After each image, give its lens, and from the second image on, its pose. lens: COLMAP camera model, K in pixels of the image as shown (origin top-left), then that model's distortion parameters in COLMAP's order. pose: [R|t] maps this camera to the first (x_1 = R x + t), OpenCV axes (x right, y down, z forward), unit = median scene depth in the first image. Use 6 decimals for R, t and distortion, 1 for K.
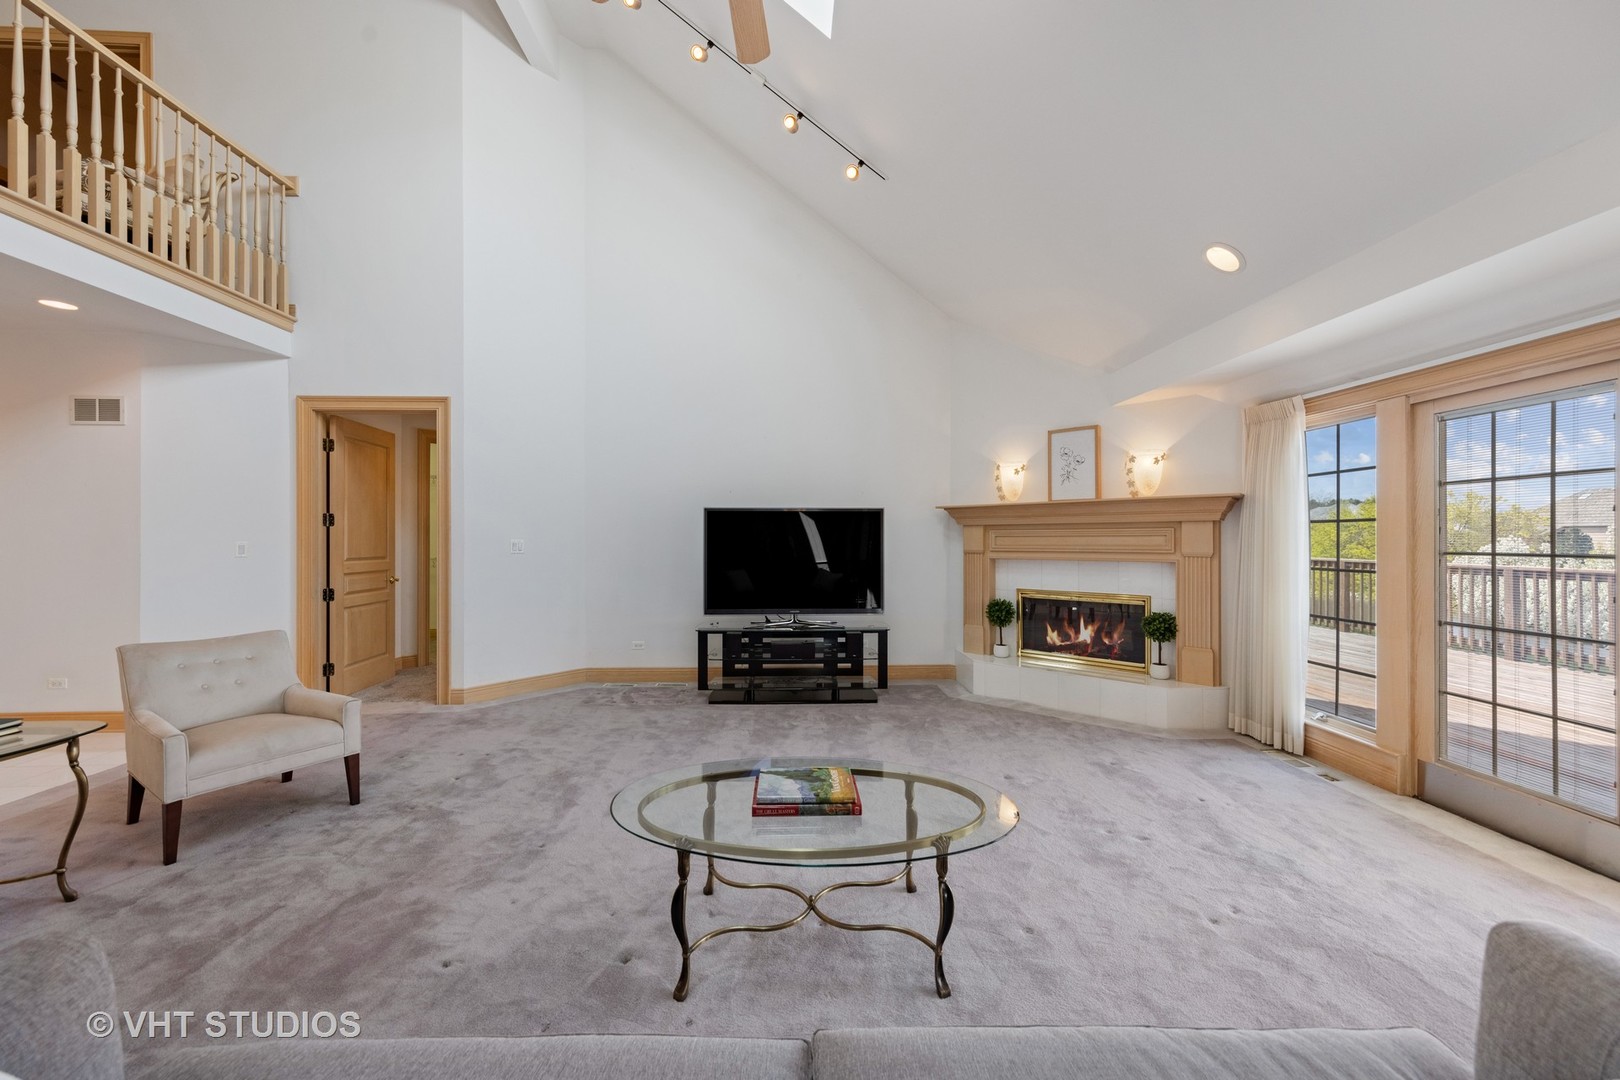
lens RADIAL K [[634.8, 0, 806.9], [0, 634.8, 537.0], [0, 0, 1]] dist [-0.001152, -0.000060]
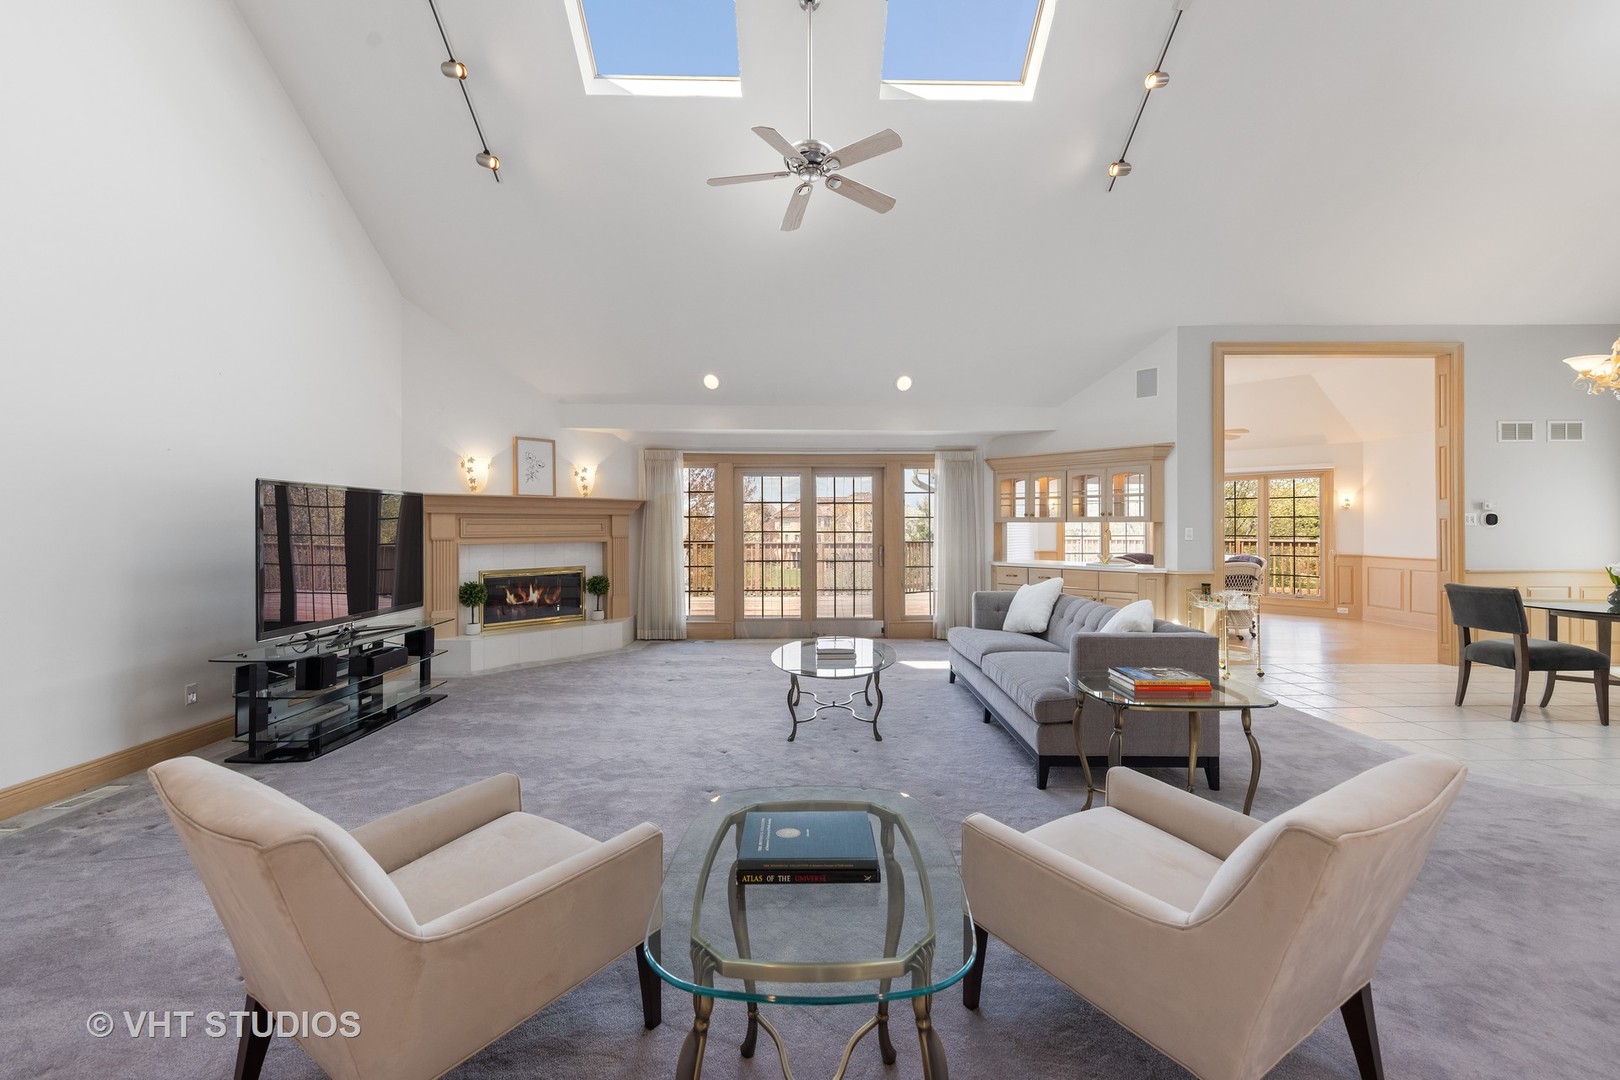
lens RADIAL K [[634.8, 0, 812.4], [0, 634.8, 529.0], [0, 0, 1]] dist [-0.001152, -0.000060]
pose [[0.001827, -0.001377, 0.999997, -0.870405], [0.004244, 0.999990, 0.001370, 0.009476], [-0.999989, 0.004241, 0.001833, 0.456959]]
